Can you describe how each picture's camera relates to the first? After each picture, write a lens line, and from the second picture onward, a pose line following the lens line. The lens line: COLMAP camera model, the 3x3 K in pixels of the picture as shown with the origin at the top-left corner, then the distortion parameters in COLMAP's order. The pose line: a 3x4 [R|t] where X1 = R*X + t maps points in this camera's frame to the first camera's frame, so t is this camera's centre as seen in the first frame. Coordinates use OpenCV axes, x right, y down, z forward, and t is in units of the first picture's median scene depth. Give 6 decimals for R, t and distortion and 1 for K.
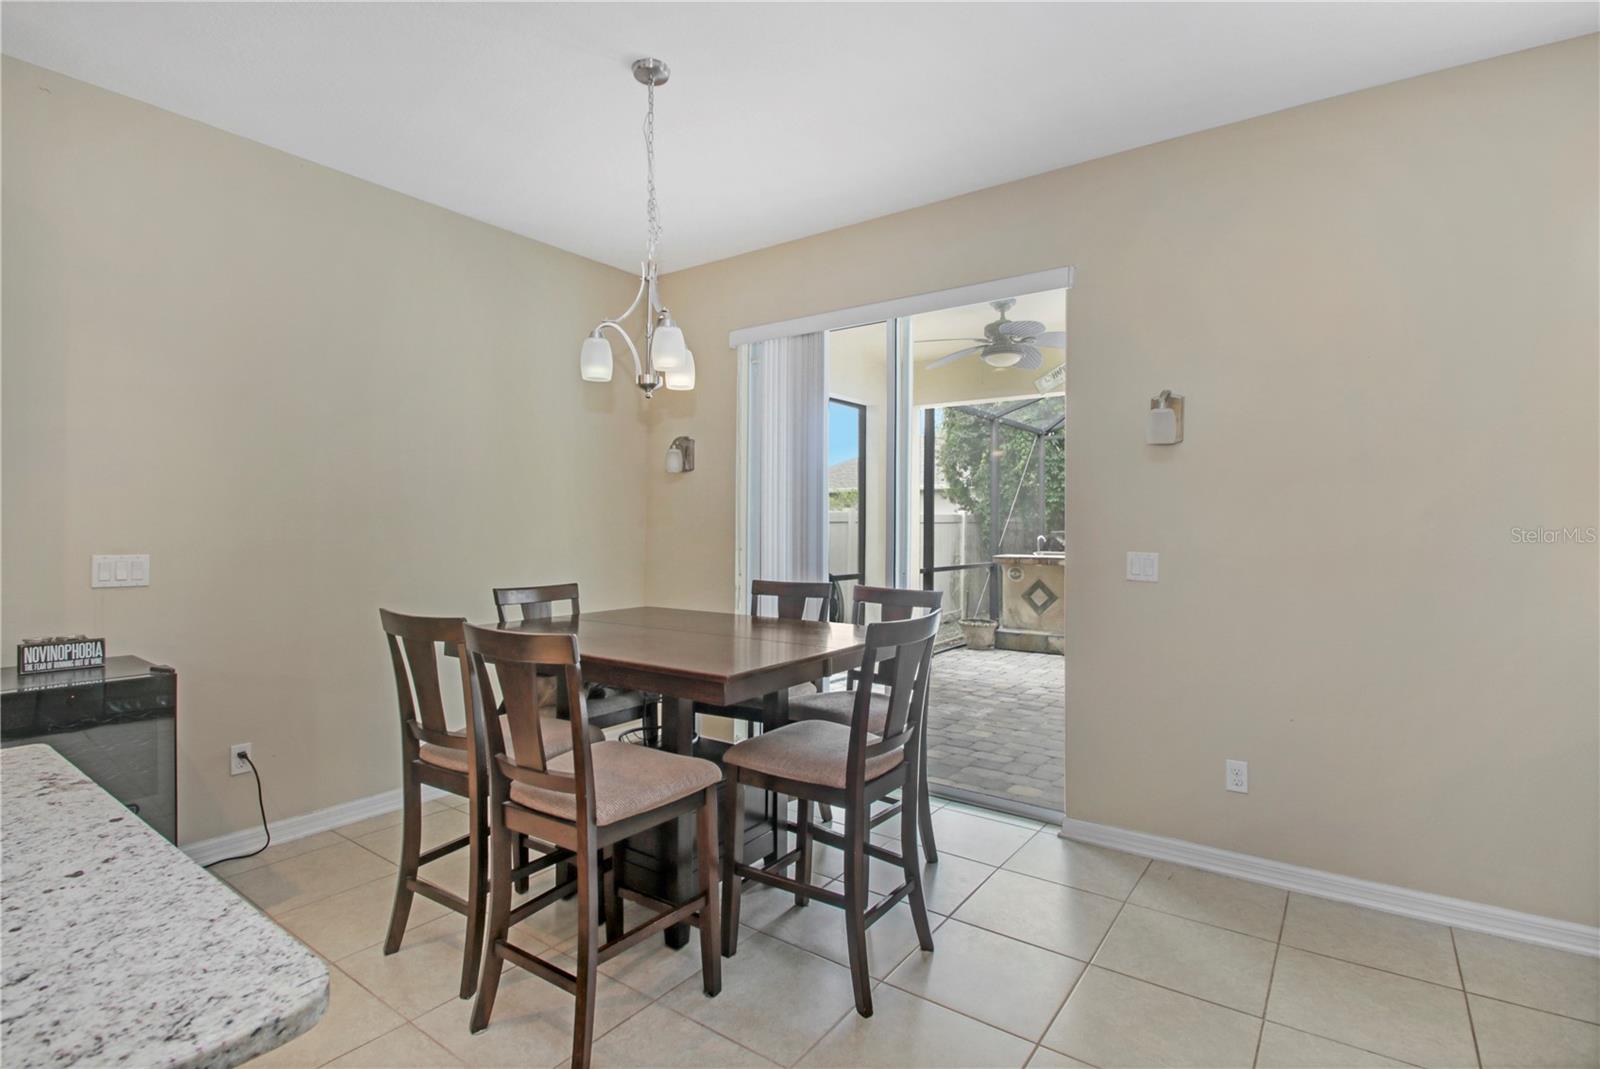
lens RADIAL K [[768.7, 0, 801.0], [0, 768.7, 502.5], [0, 0, 1]] dist [0.020366, -0.021466]
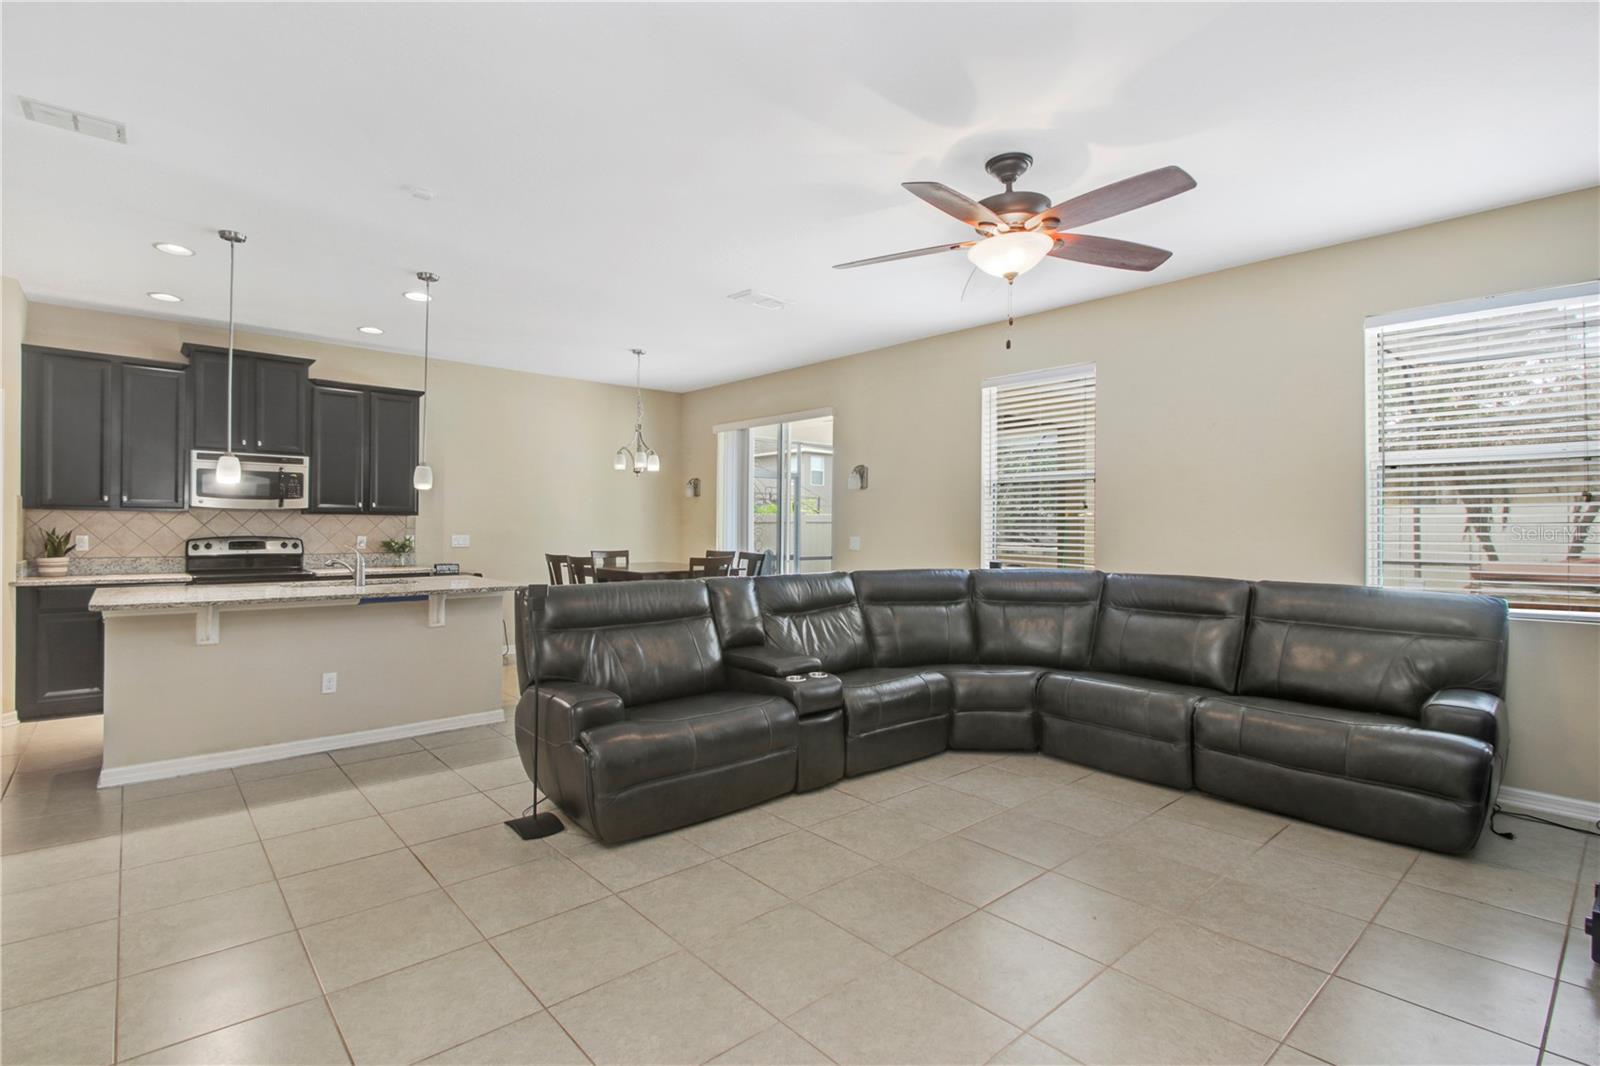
lens RADIAL K [[768.7, 0, 801.0], [0, 768.7, 501.0], [0, 0, 1]] dist [0.020366, -0.021466]
pose [[0.978412, -0.008994, -0.206466, 0.675327], [0.008696, 0.999959, -0.002349, -0.030156], [0.206479, 0.000503, 0.978451, -1.107551]]
